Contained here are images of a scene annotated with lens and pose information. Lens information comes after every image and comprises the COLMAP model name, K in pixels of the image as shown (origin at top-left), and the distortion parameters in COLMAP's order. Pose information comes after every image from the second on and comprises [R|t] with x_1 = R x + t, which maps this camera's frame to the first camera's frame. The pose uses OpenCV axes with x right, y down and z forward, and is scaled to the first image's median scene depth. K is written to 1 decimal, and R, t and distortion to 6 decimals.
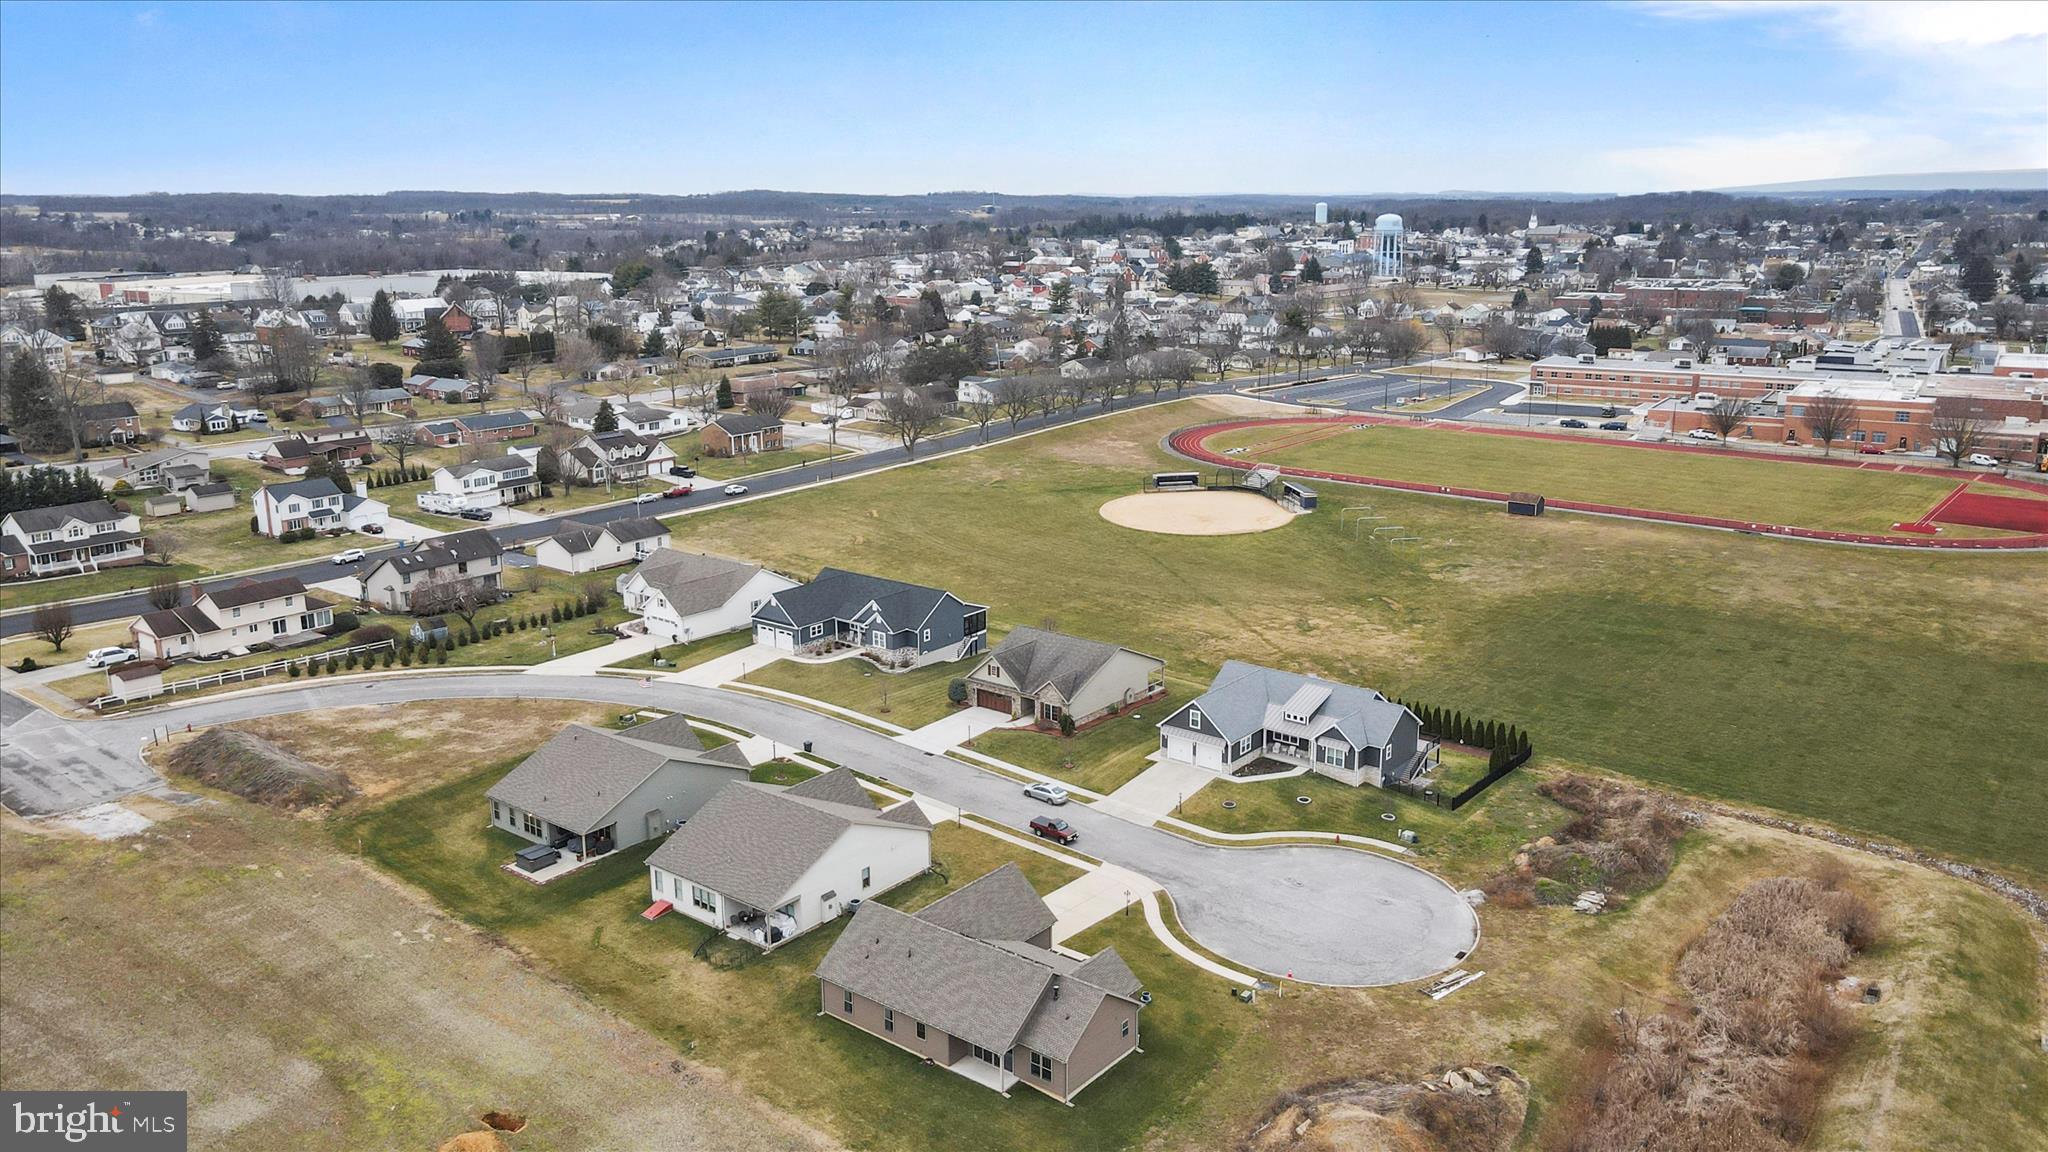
lens RADIAL K [[1547.0, 0, 1022.8], [0, 1547.0, 530.7], [0, 0, 1]] dist [0.023891, 0.000873]
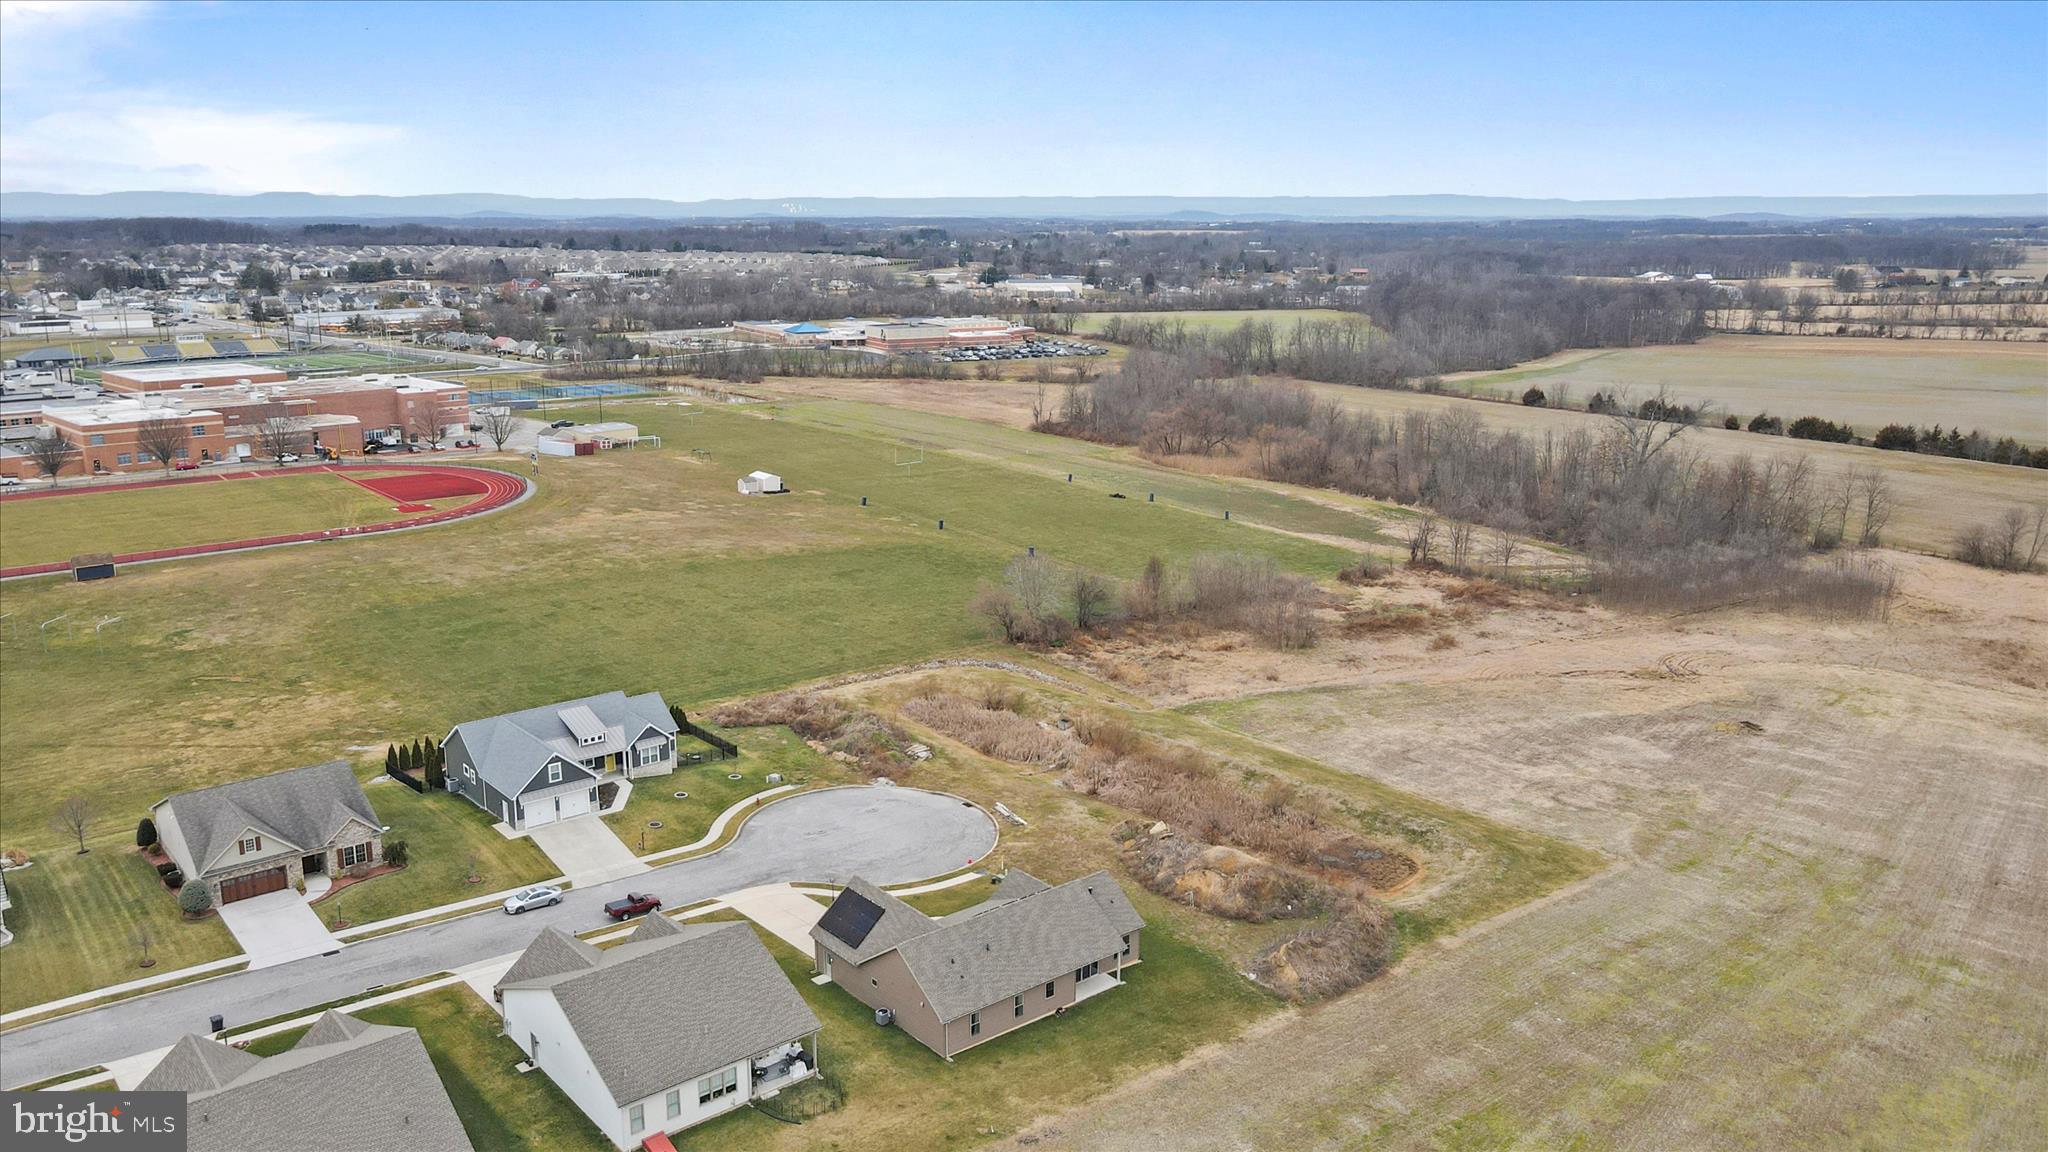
lens RADIAL K [[1547.0, 0, 1022.8], [0, 1547.0, 530.7], [0, 0, 1]] dist [0.023891, 0.000873]
pose [[0.204938, -0.192491, 0.959660, -0.697473], [0.209154, 0.966436, 0.149185, -0.099525], [-0.956167, 0.170143, 0.238320, 0.476778]]
